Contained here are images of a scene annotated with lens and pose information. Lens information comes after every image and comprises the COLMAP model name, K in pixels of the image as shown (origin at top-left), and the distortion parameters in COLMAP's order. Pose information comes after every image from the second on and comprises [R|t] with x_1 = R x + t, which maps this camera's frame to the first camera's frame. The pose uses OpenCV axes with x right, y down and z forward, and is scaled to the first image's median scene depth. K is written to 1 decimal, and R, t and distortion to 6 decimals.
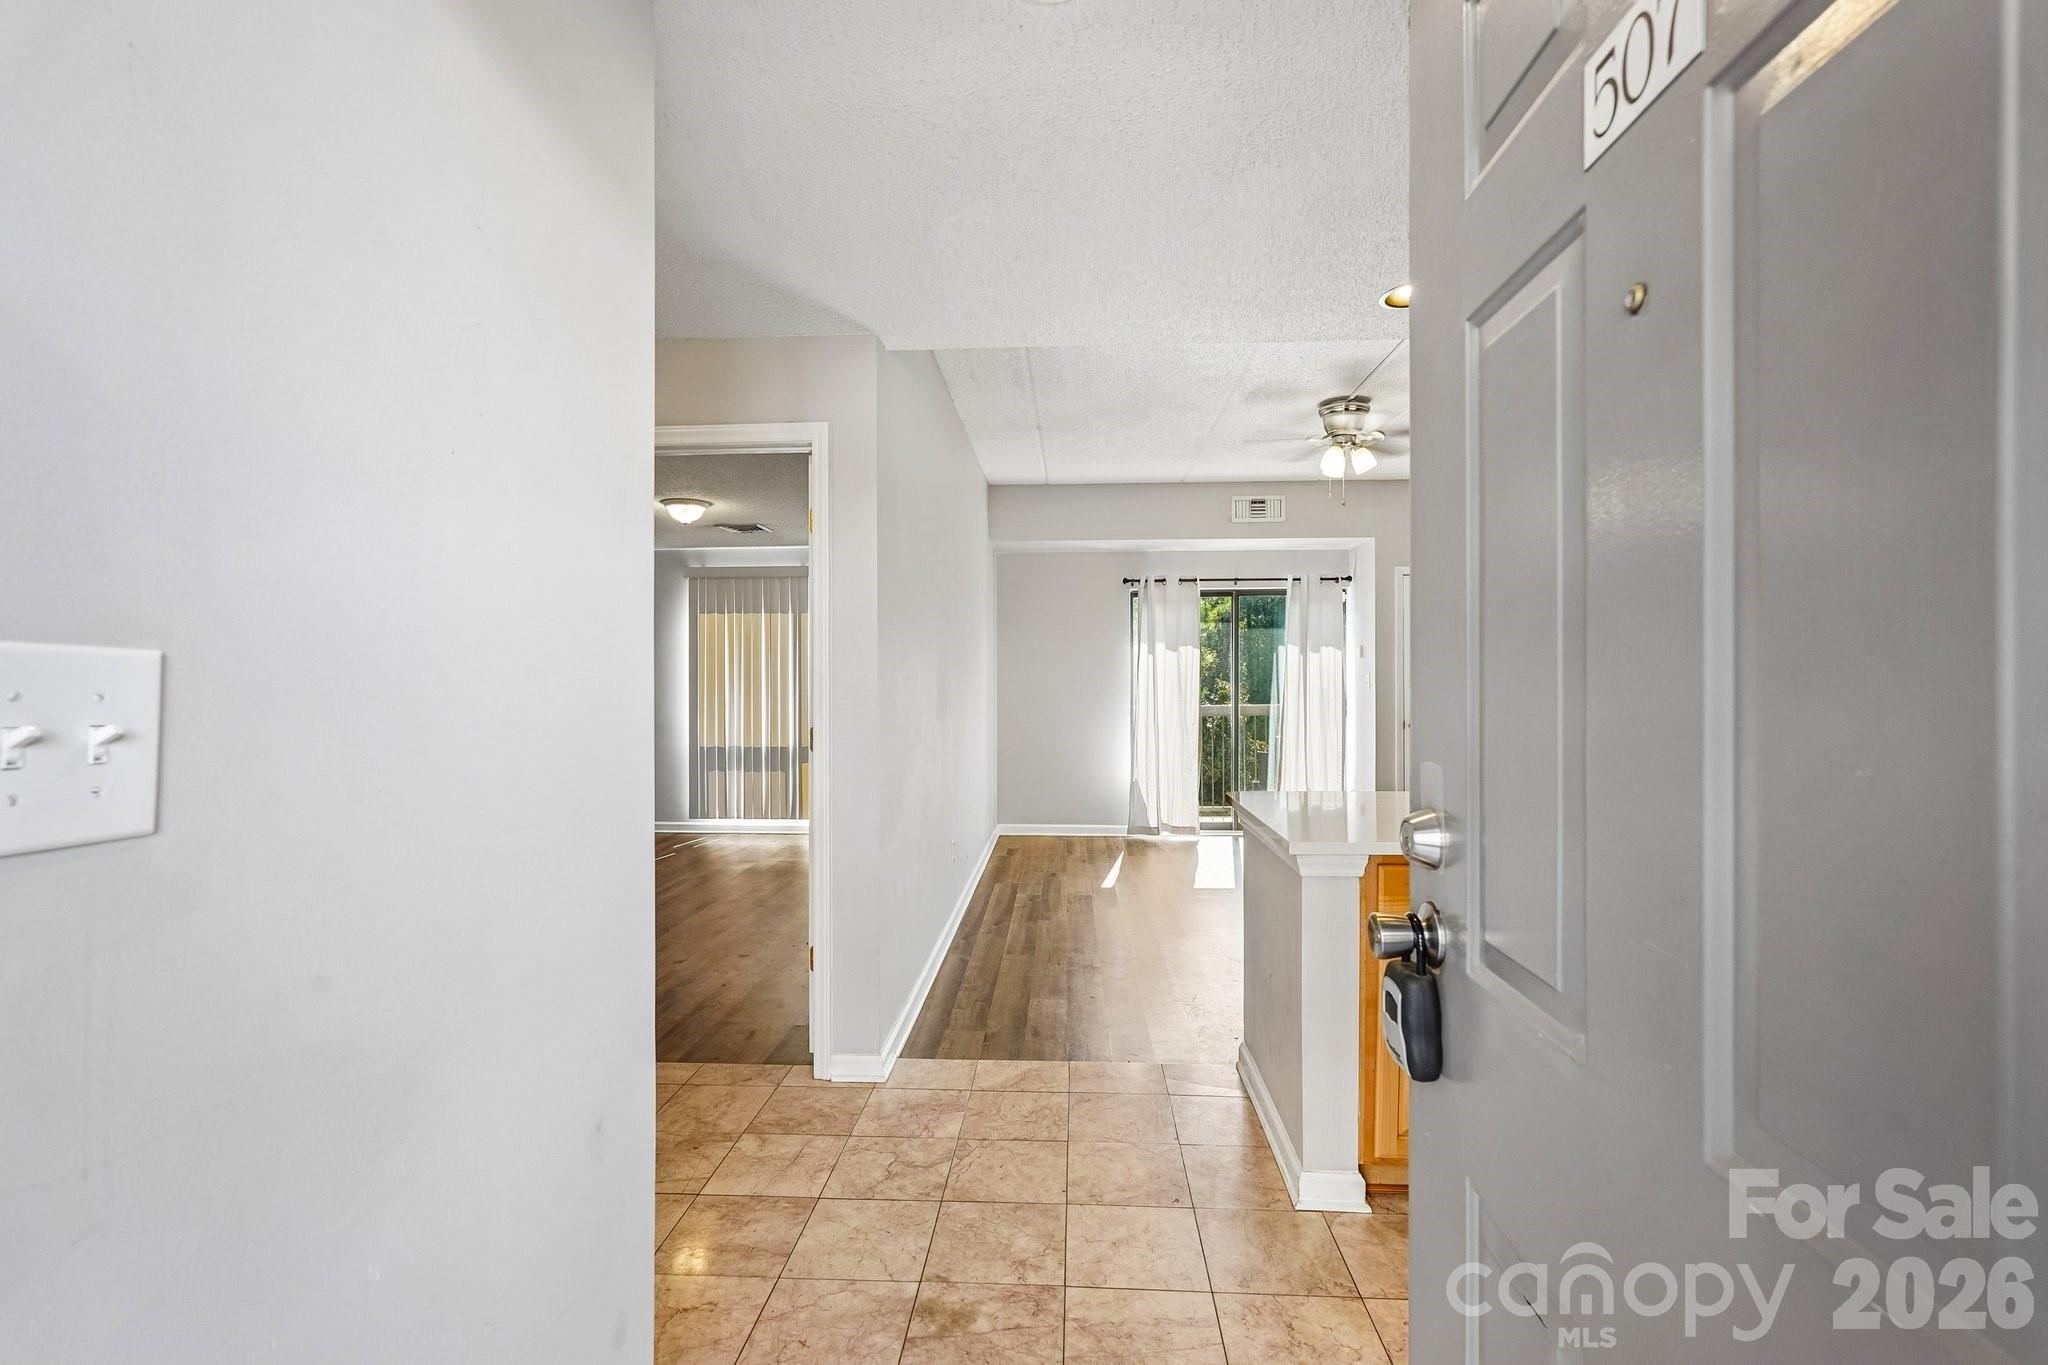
lens RADIAL K [[918.7, 0, 1023.7], [0, 918.7, 670.2], [0, 0, 1]] dist [-0.001606, 0.000389]
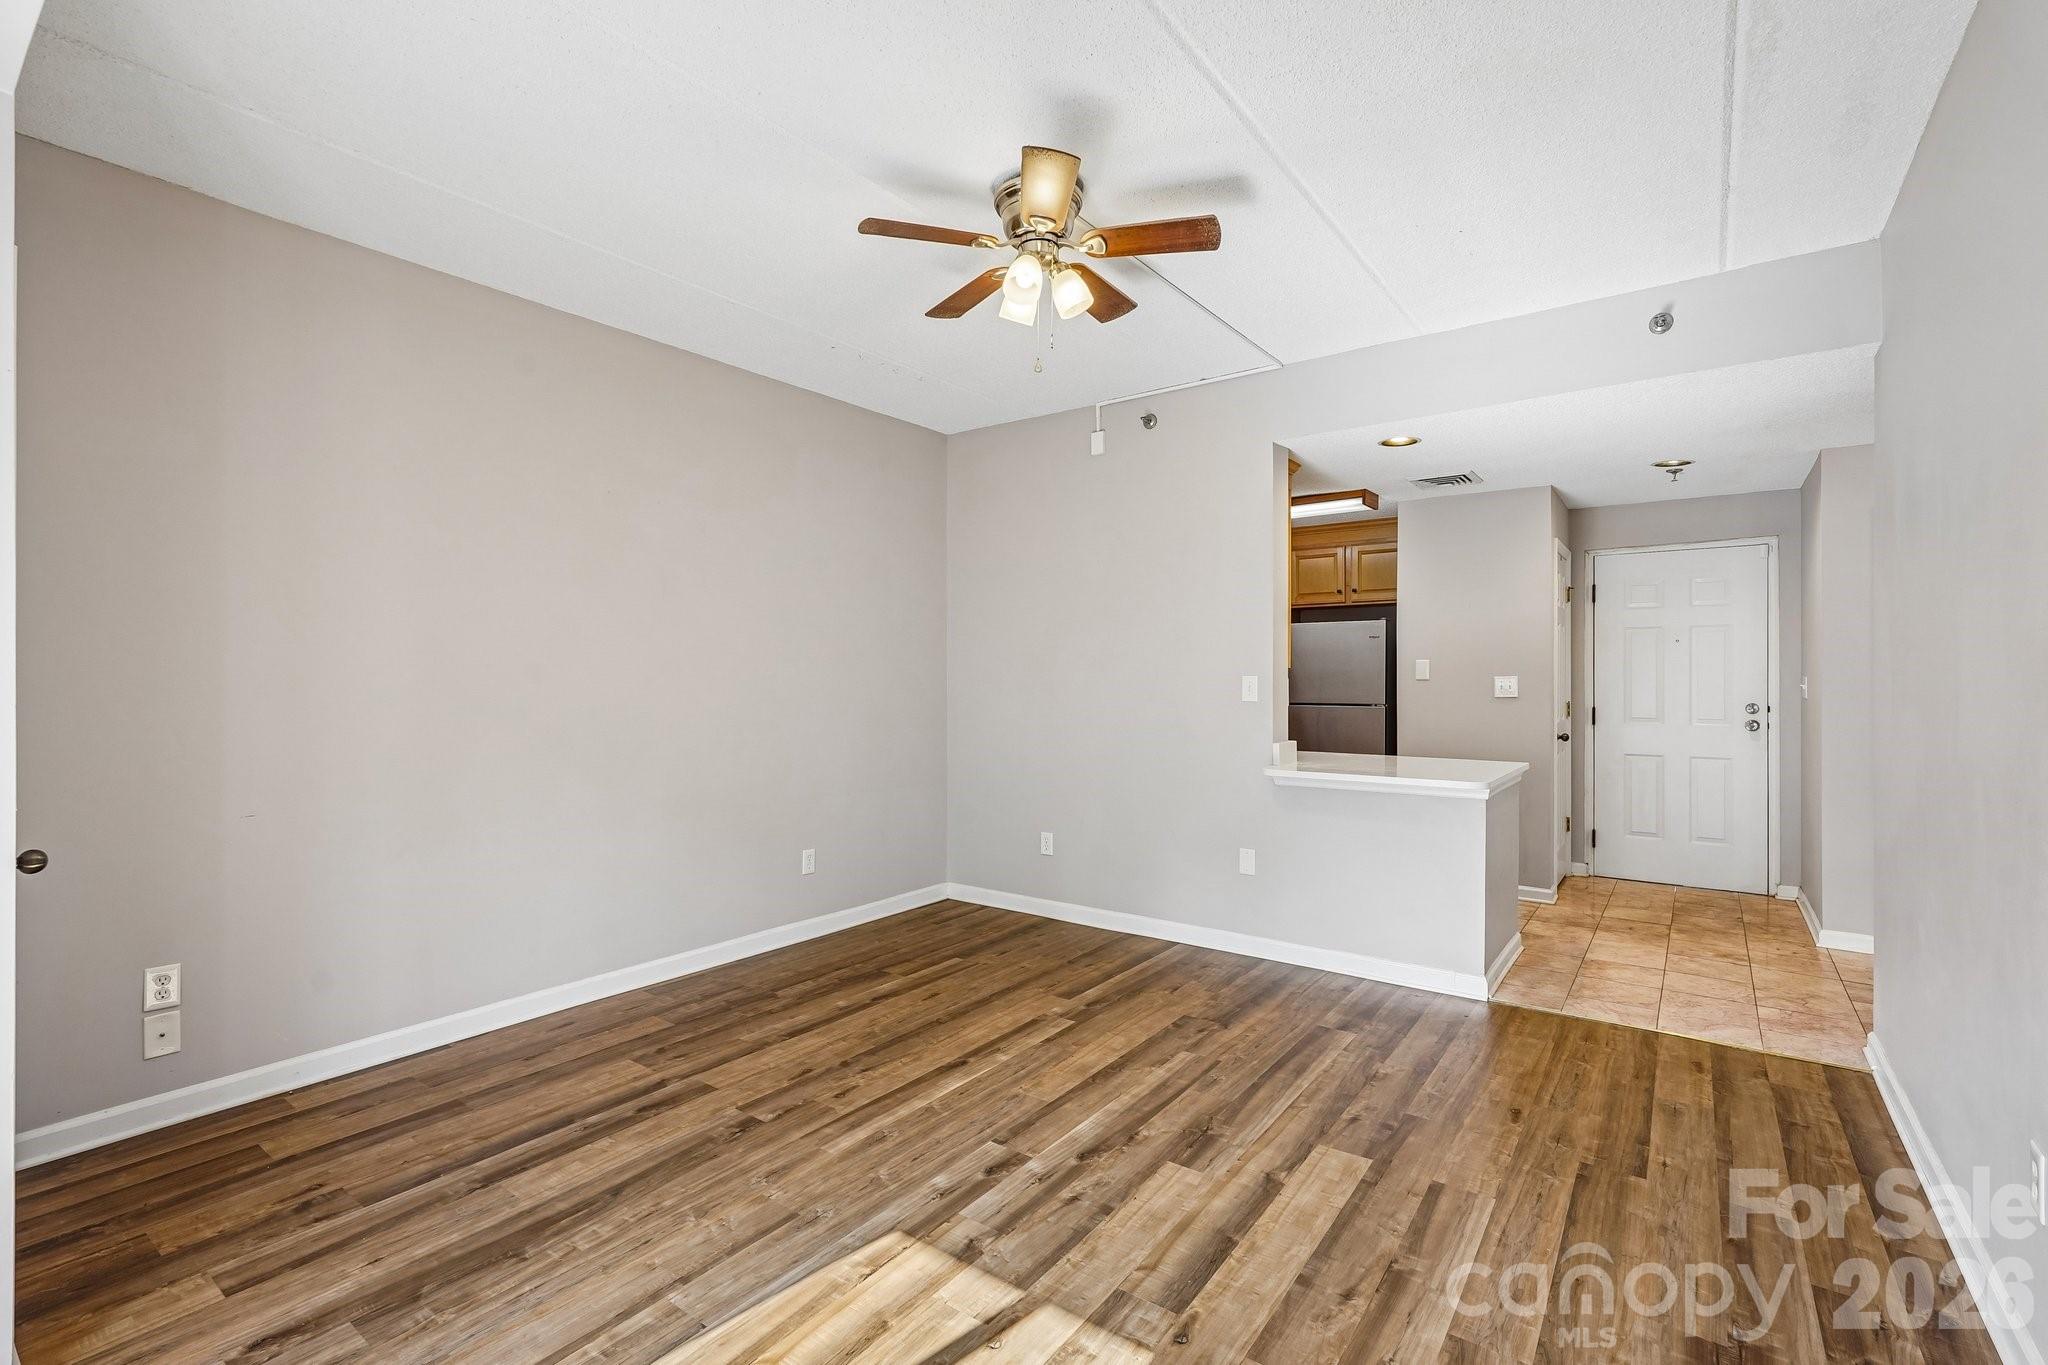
lens RADIAL K [[922.7, 0, 1019.4], [0, 922.7, 695.3], [0, 0, 1]] dist [-0.014708, 0.009969]
pose [[-0.833899, -0.007523, 0.551866, 0.034167], [-0.003041, 0.999955, 0.009036, 0.008437], [-0.551909, 0.005857, -0.833884, 0.968840]]
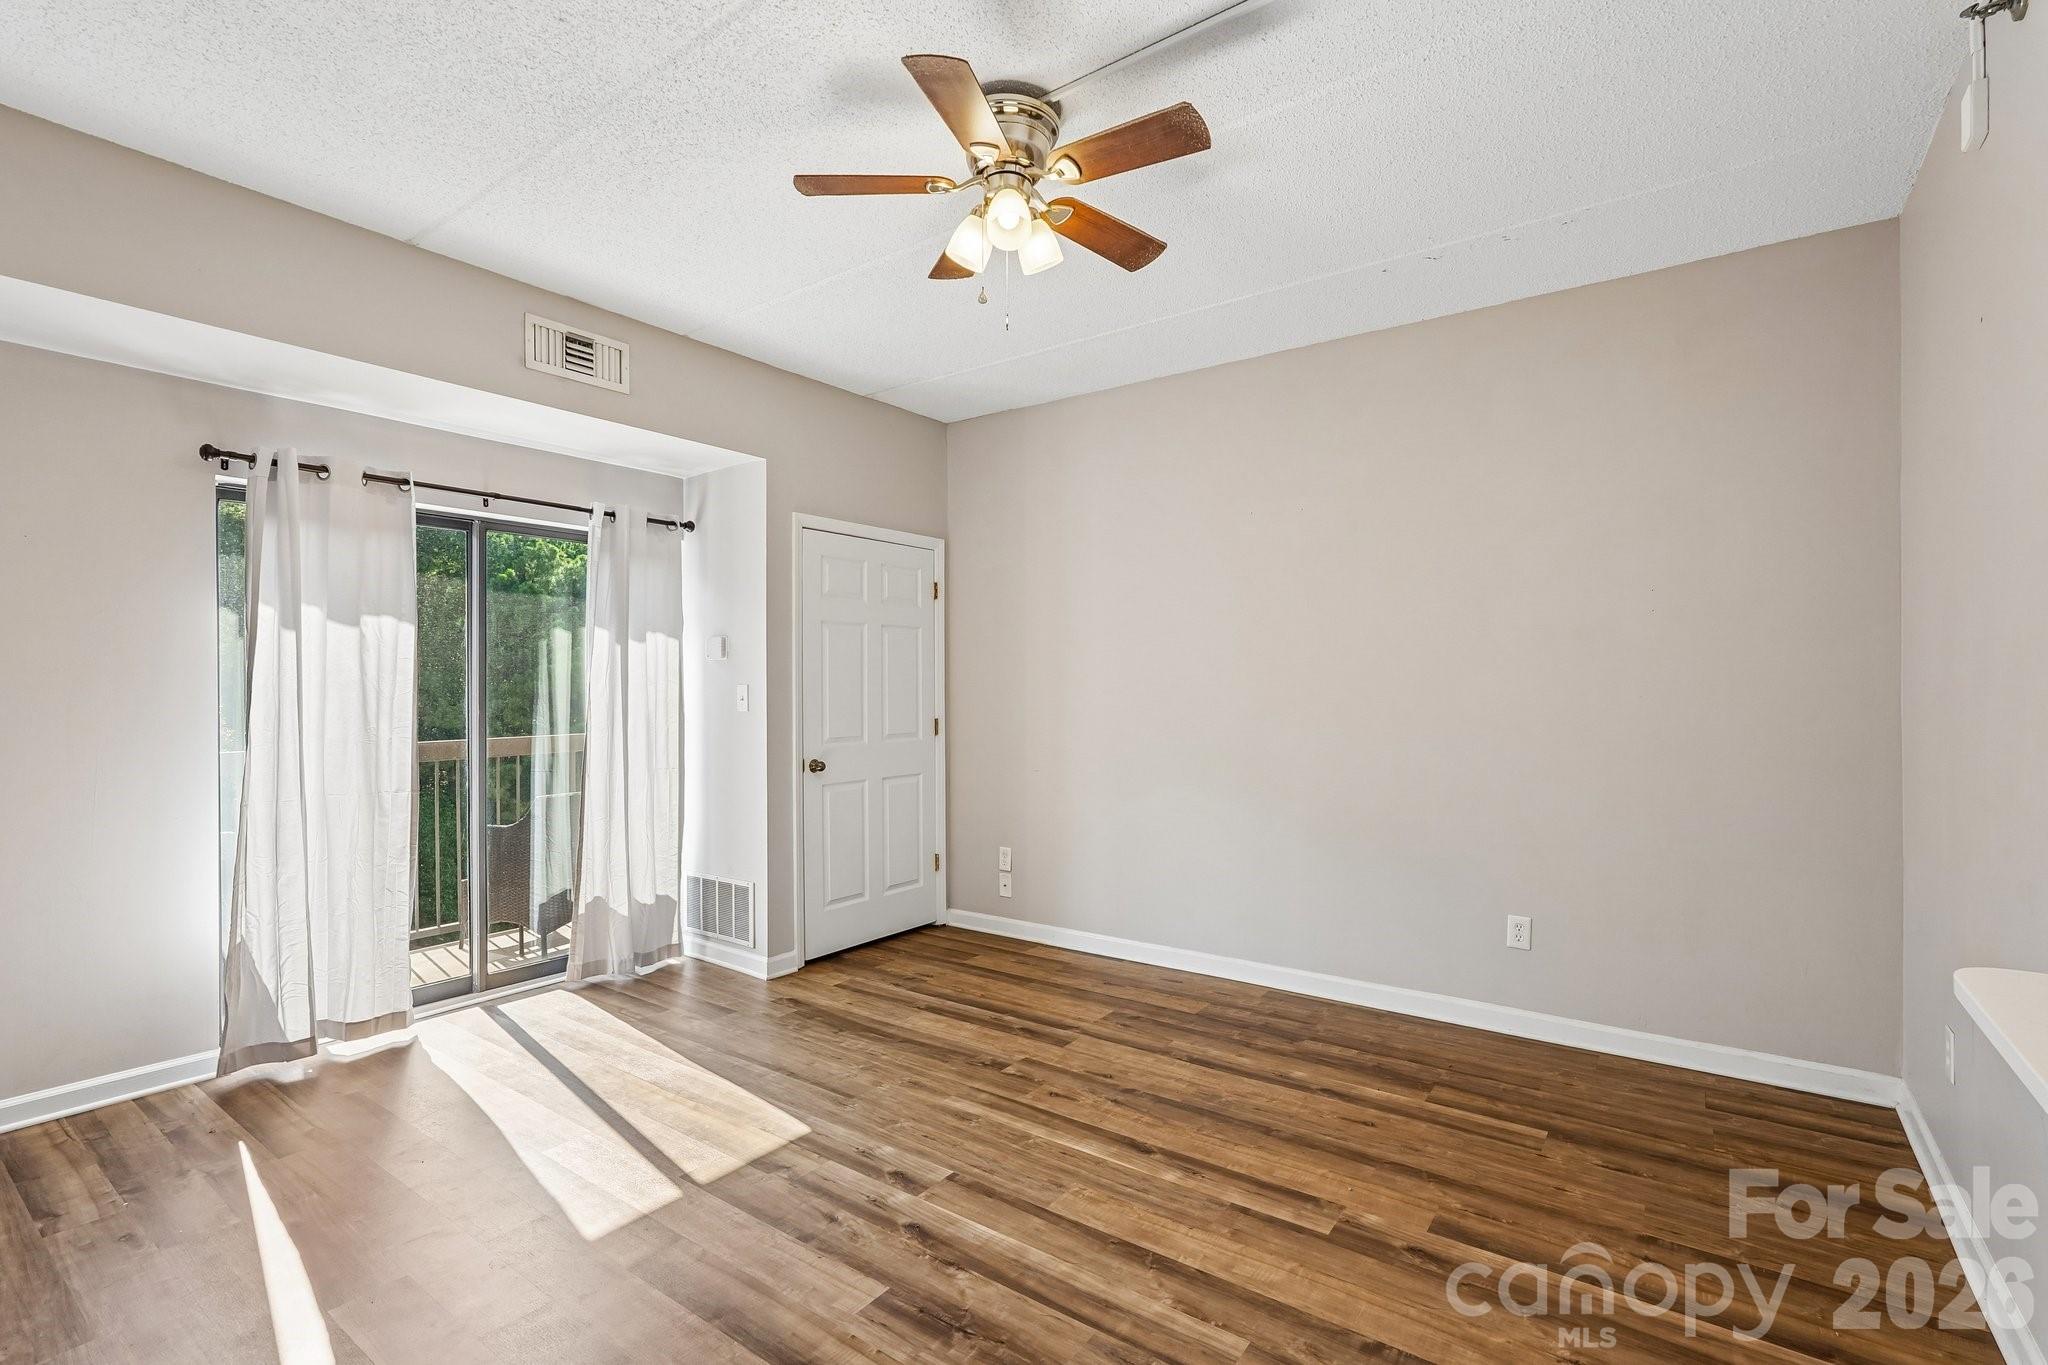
lens RADIAL K [[929.7, 0, 1023.1], [0, 929.7, 690.2], [0, 0, 1]] dist [-0.015715, 0.009054]
pose [[0.550743, -0.000464, 0.834675, -0.031864], [-0.004994, 0.999980, 0.003851, 0.004512], [-0.834660, -0.006289, 0.550730, 0.481342]]
